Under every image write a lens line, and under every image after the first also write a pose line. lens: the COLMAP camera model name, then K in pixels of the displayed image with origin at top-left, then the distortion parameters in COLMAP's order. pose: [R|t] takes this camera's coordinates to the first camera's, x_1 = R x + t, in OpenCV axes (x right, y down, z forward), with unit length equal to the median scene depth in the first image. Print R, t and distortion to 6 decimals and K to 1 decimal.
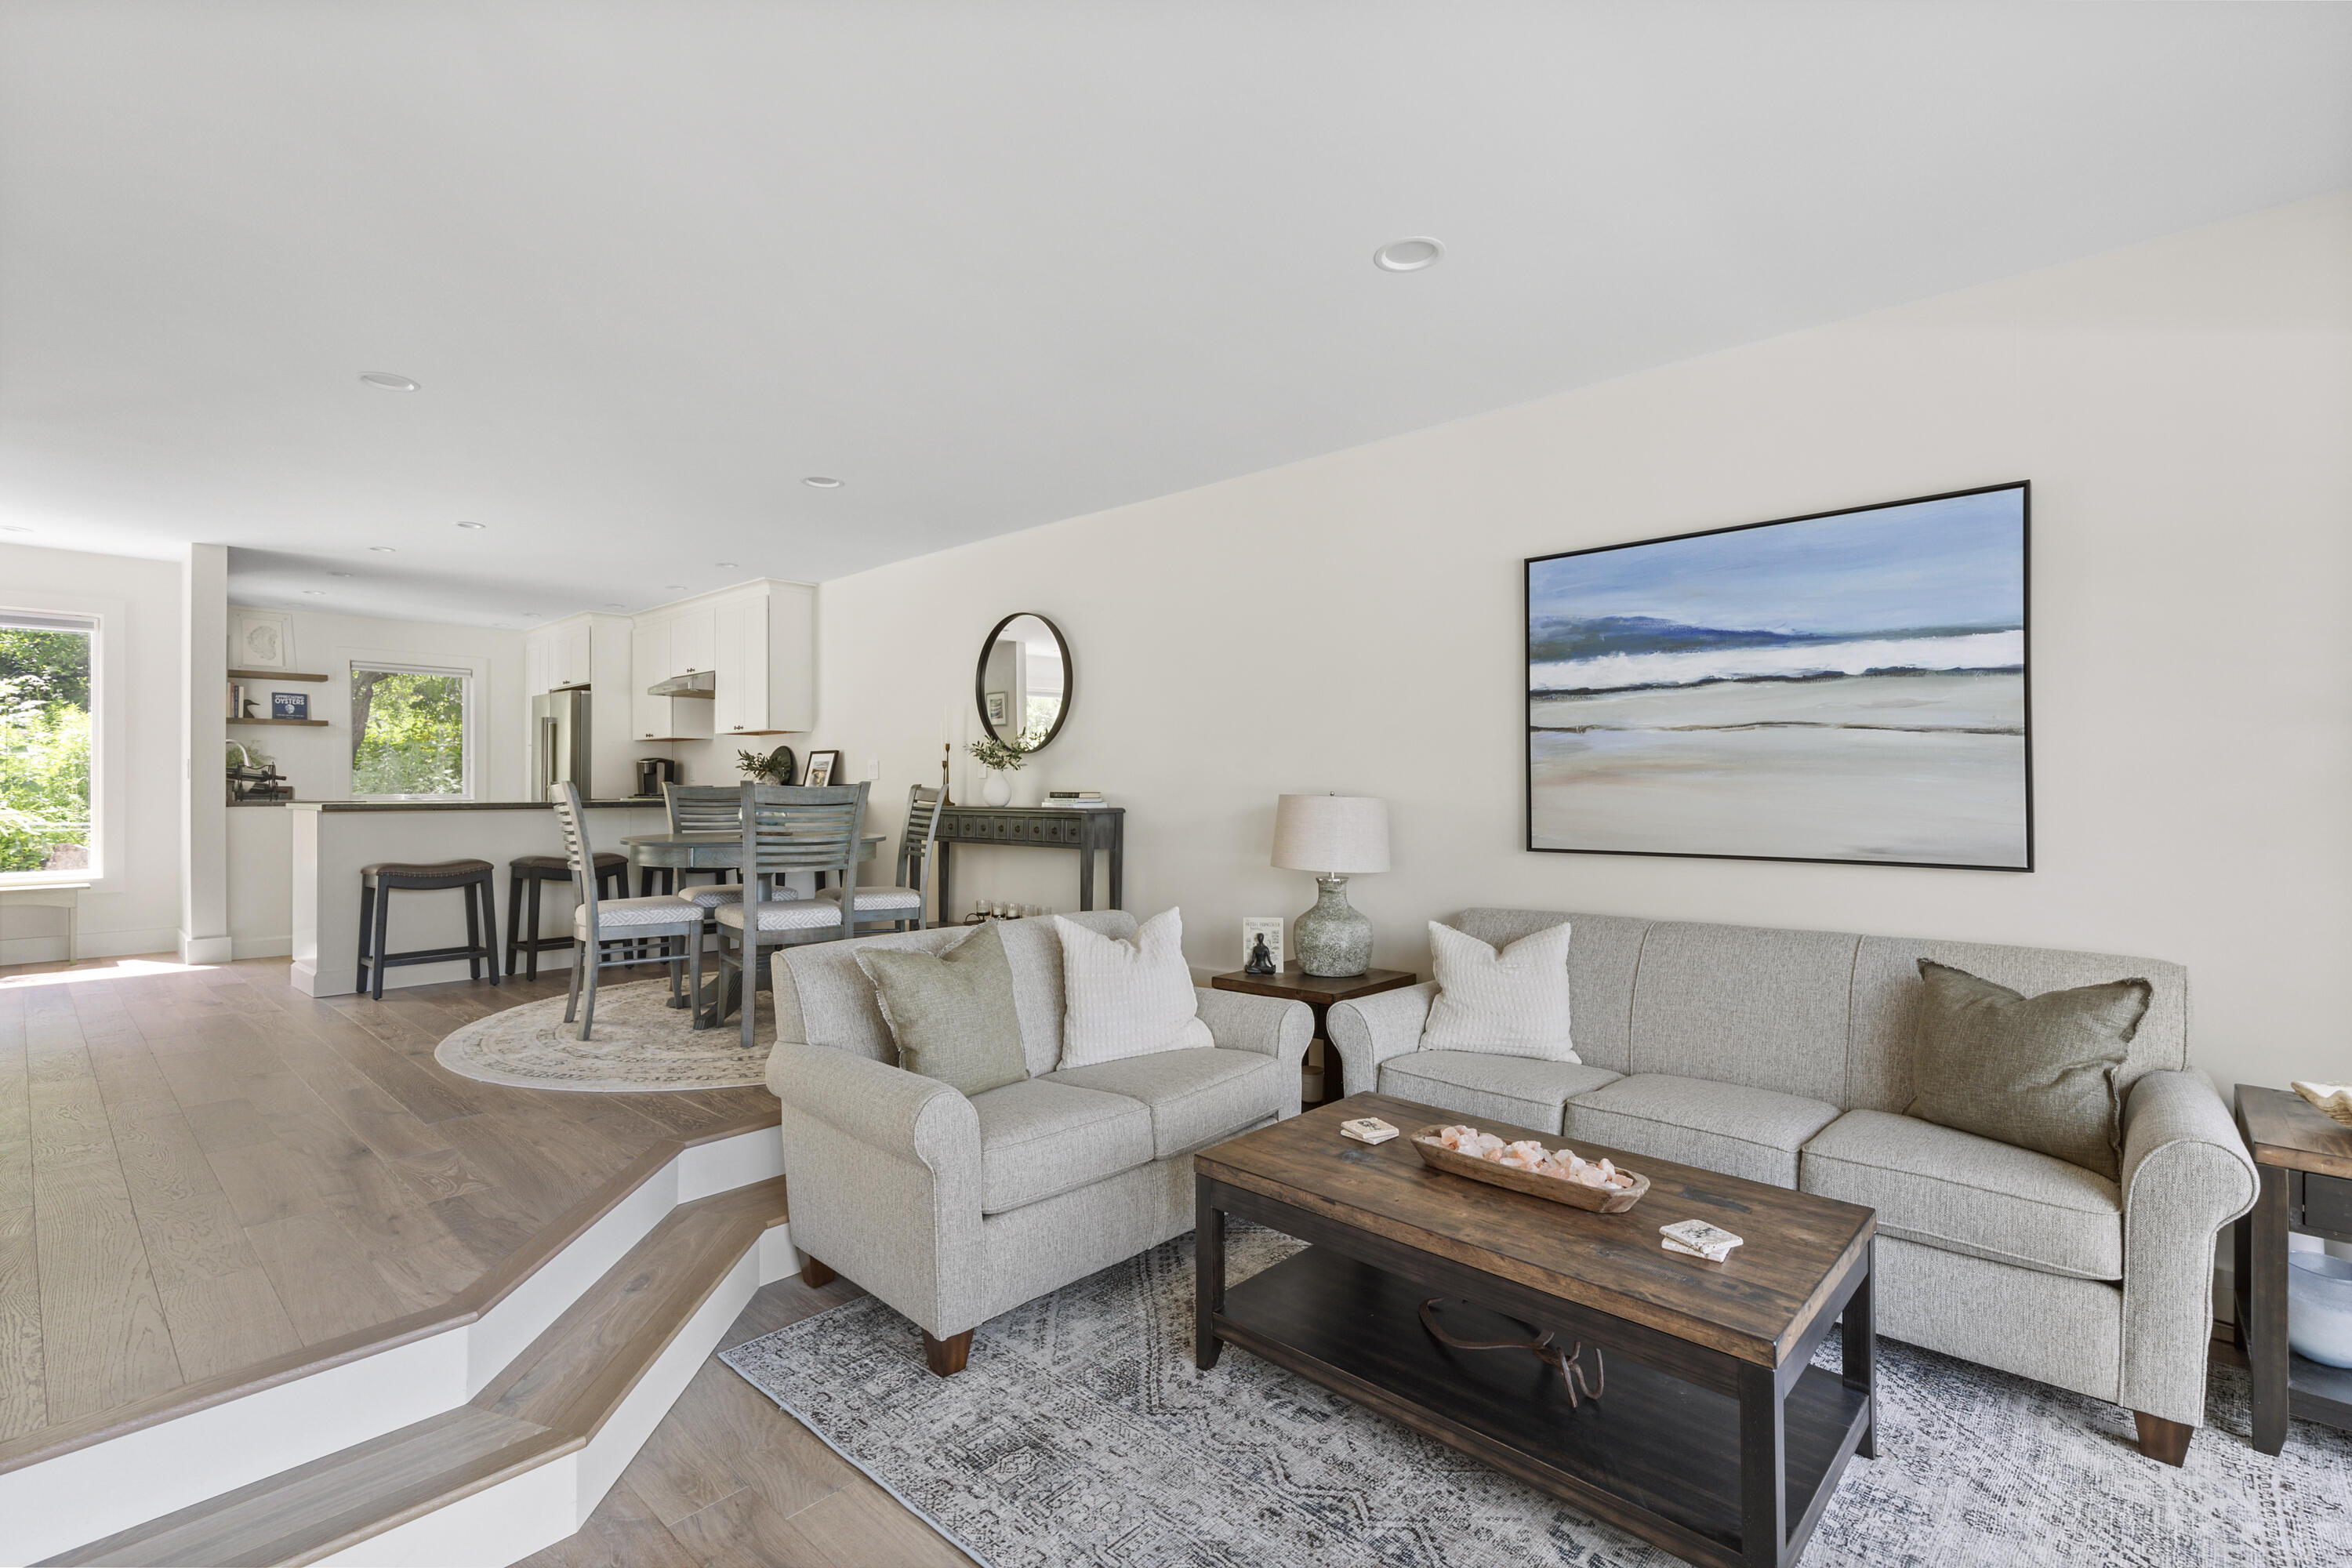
lens RADIAL K [[1068.5, 0, 1176.0], [0, 1068.5, 784.0], [0, 0, 1]] dist [0.001477, 0.000031]
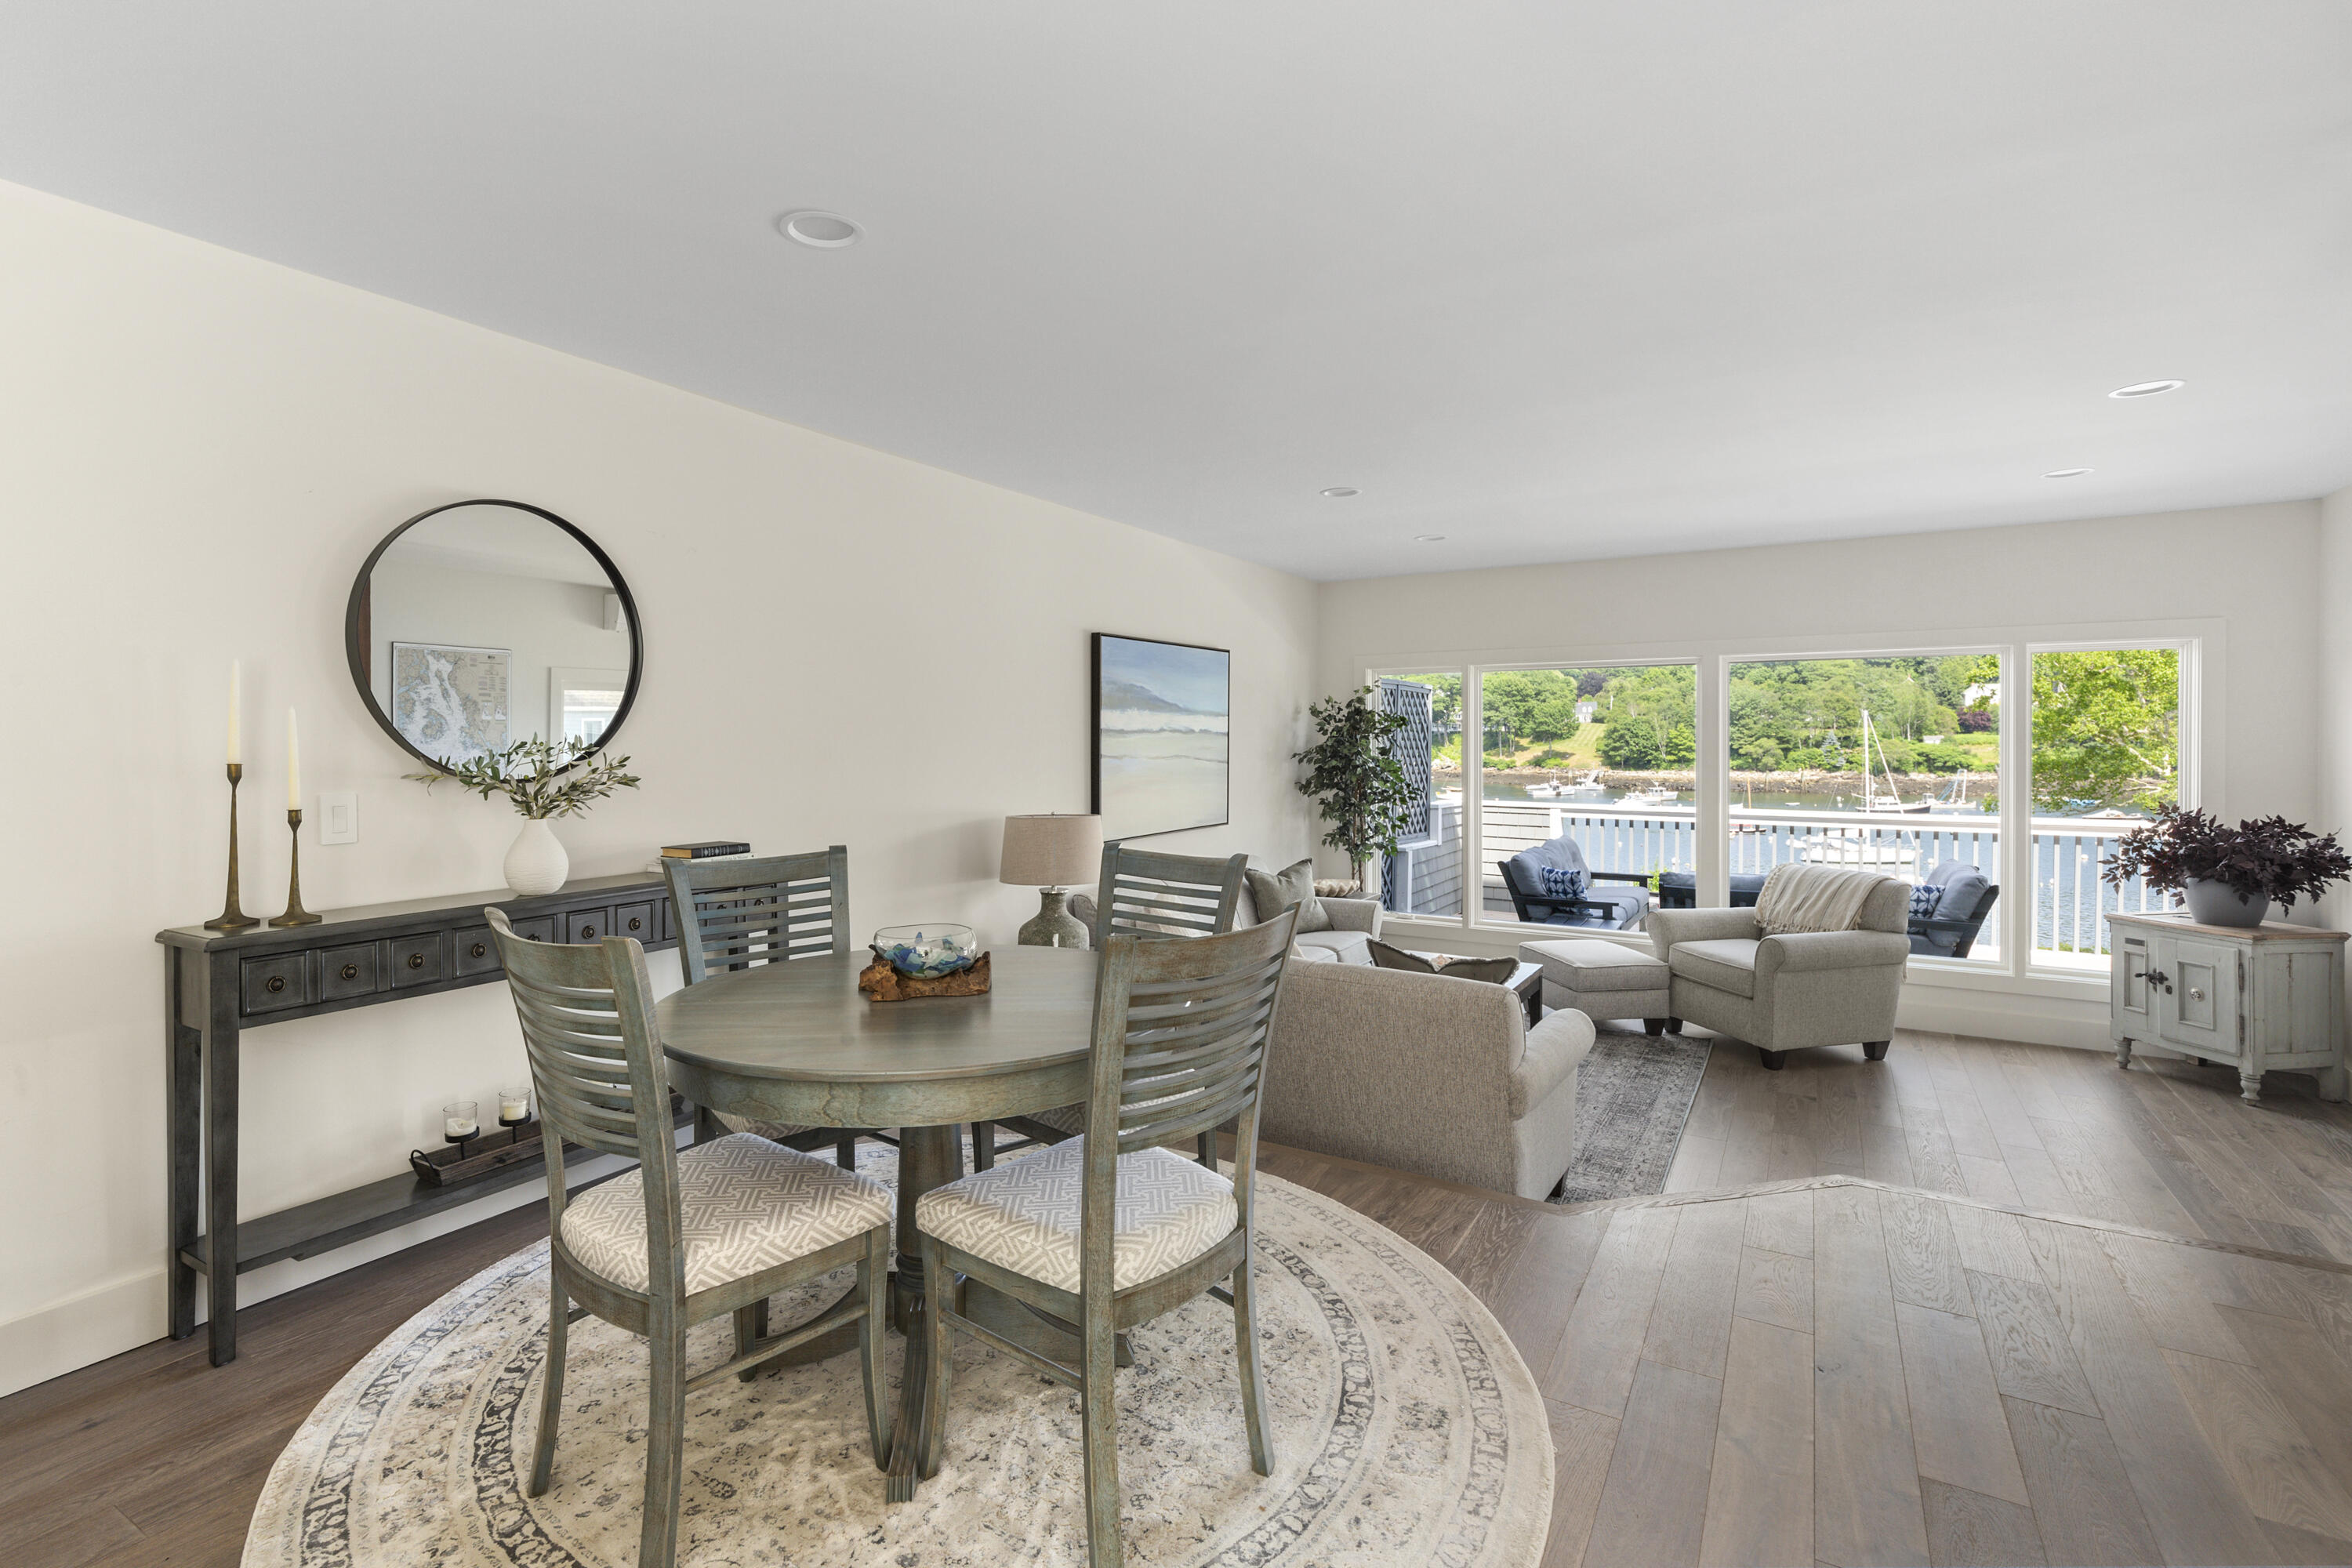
lens RADIAL K [[1087.6, 0, 1179.7], [0, 1087.6, 735.0], [0, 0, 1]] dist [0.000758, 0.000016]
pose [[-0.220895, -0.002494, 0.975294, -0.578284], [-0.005504, 0.999984, 0.001311, -0.044565], [-0.975282, -0.005079, -0.220906, 0.659634]]
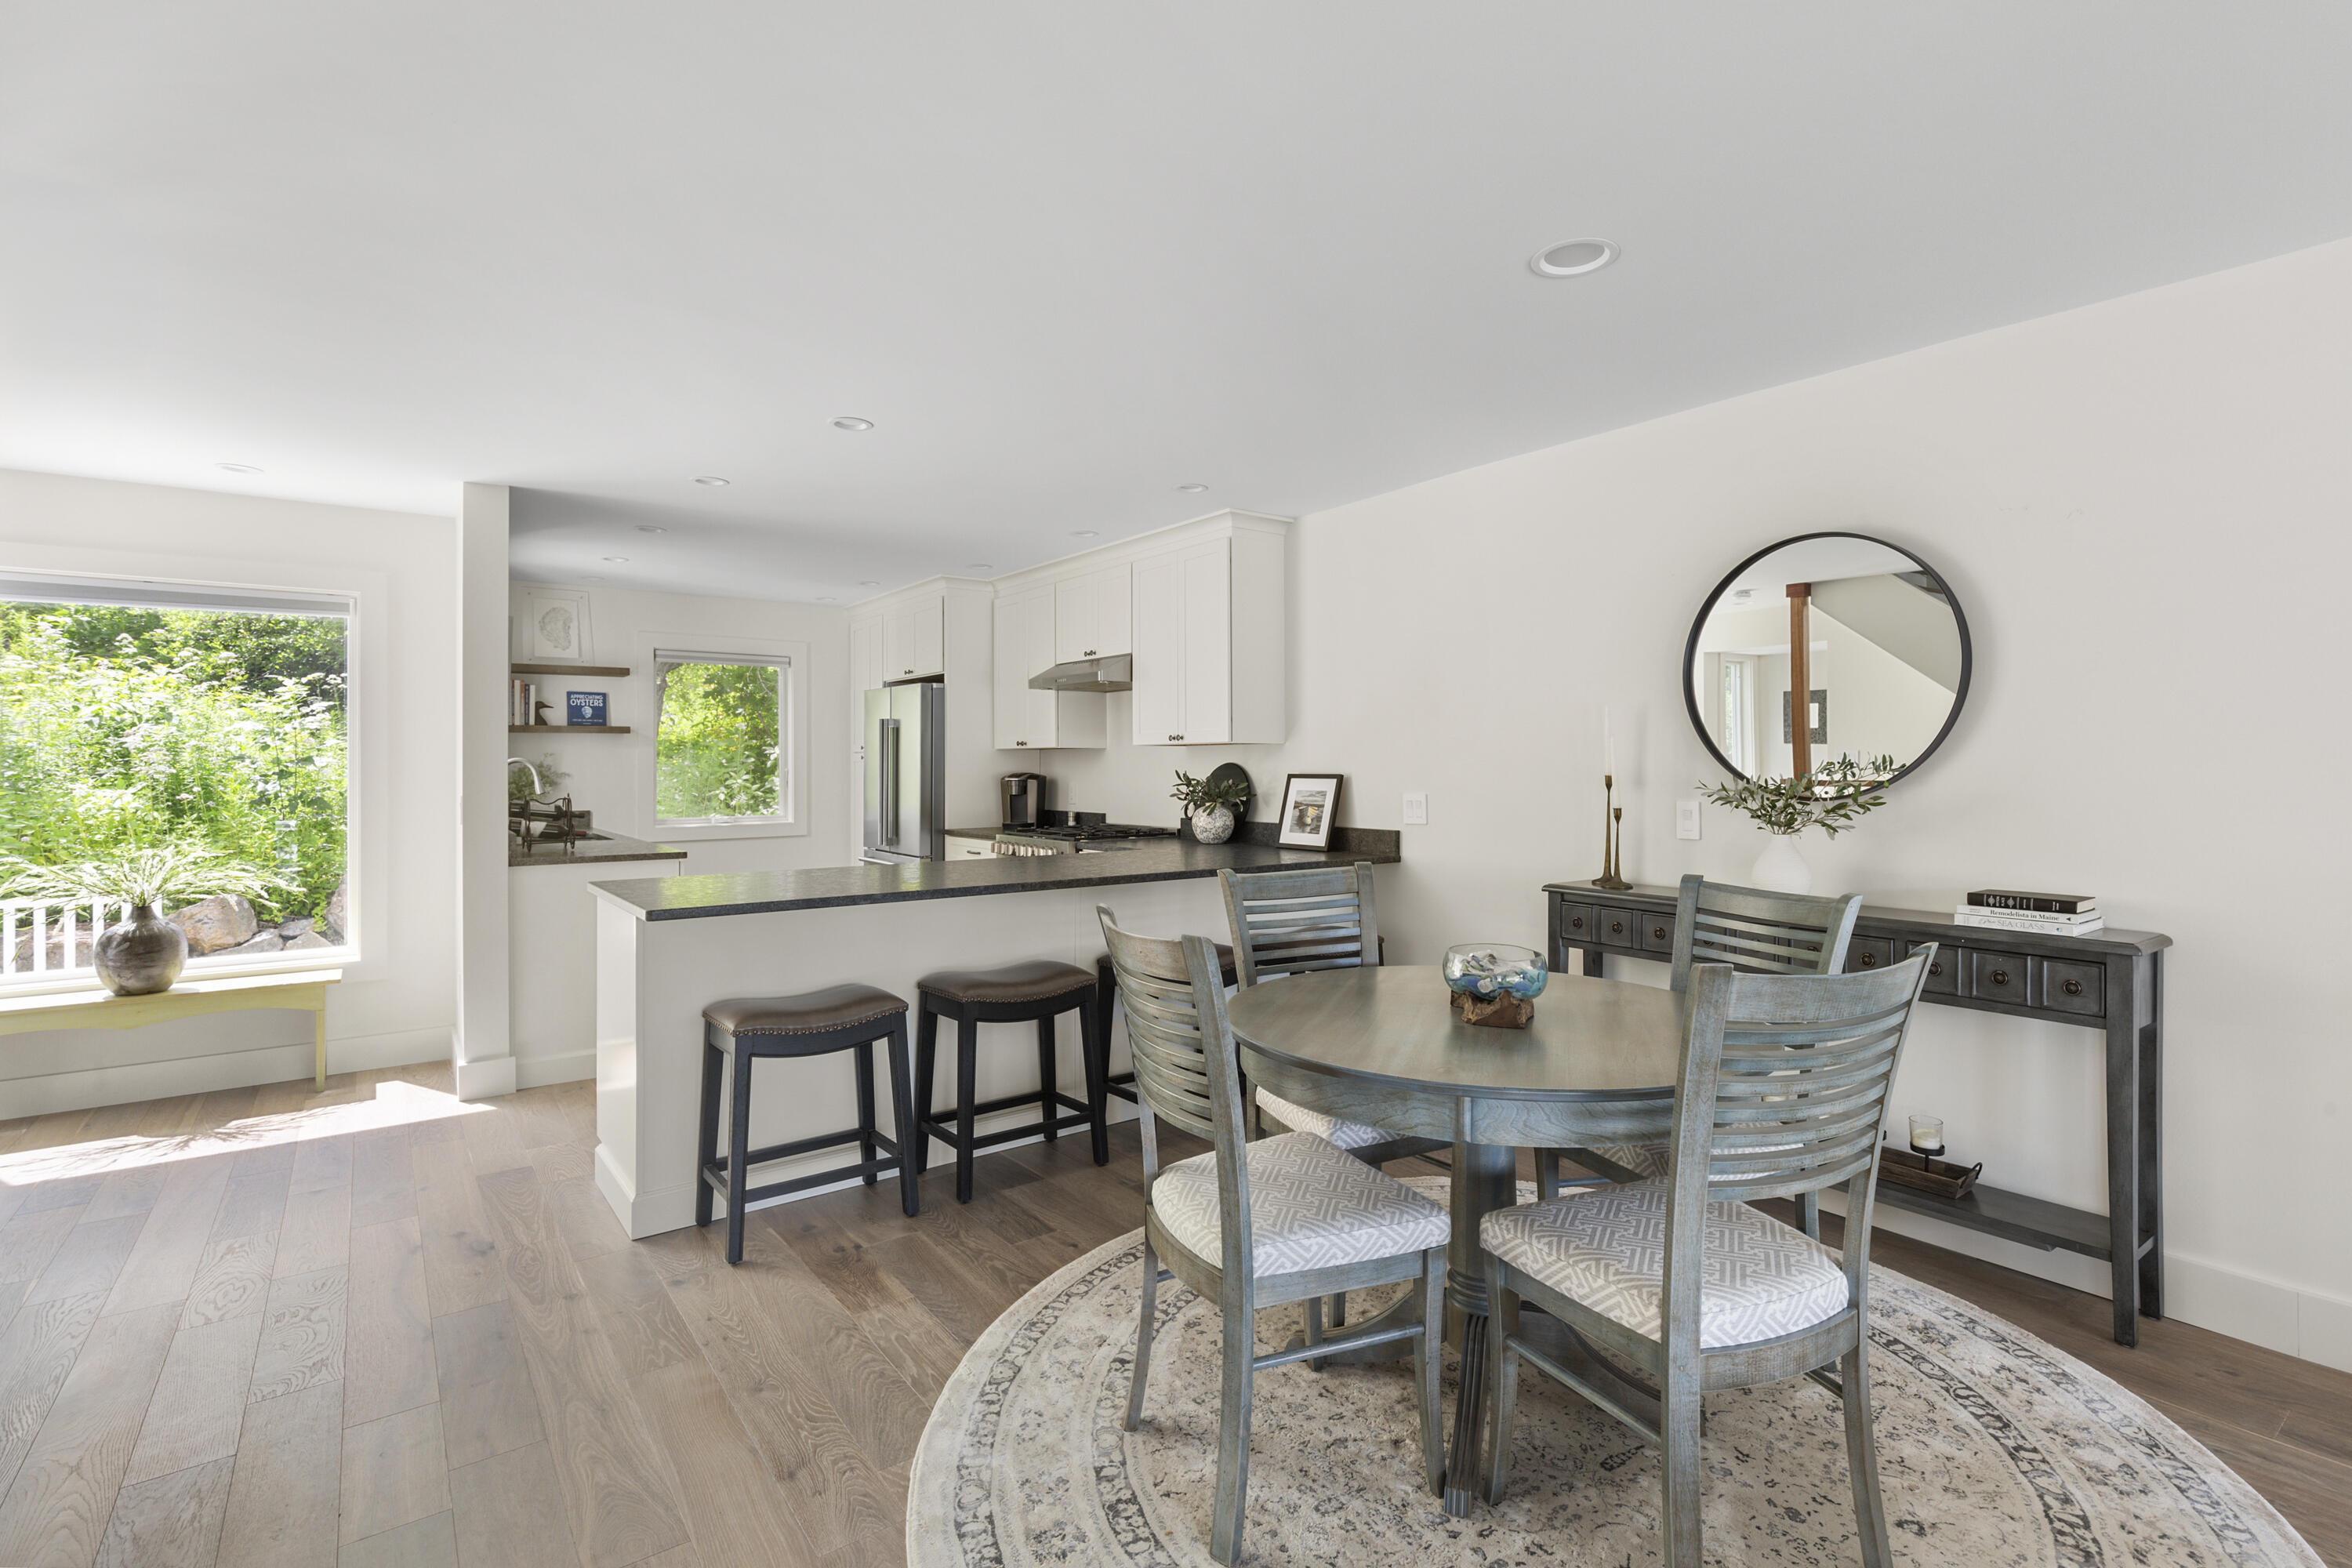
lens RADIAL K [[1079.6, 0, 1176.5], [0, 1079.6, 760.4], [0, 0, 1]] dist [0.001804, 0.000027]
pose [[0.982406, -0.000418, -0.186758, -0.292728], [0.001019, 0.999995, 0.003123, -0.042123], [0.186756, -0.003258, 0.982401, 0.346093]]
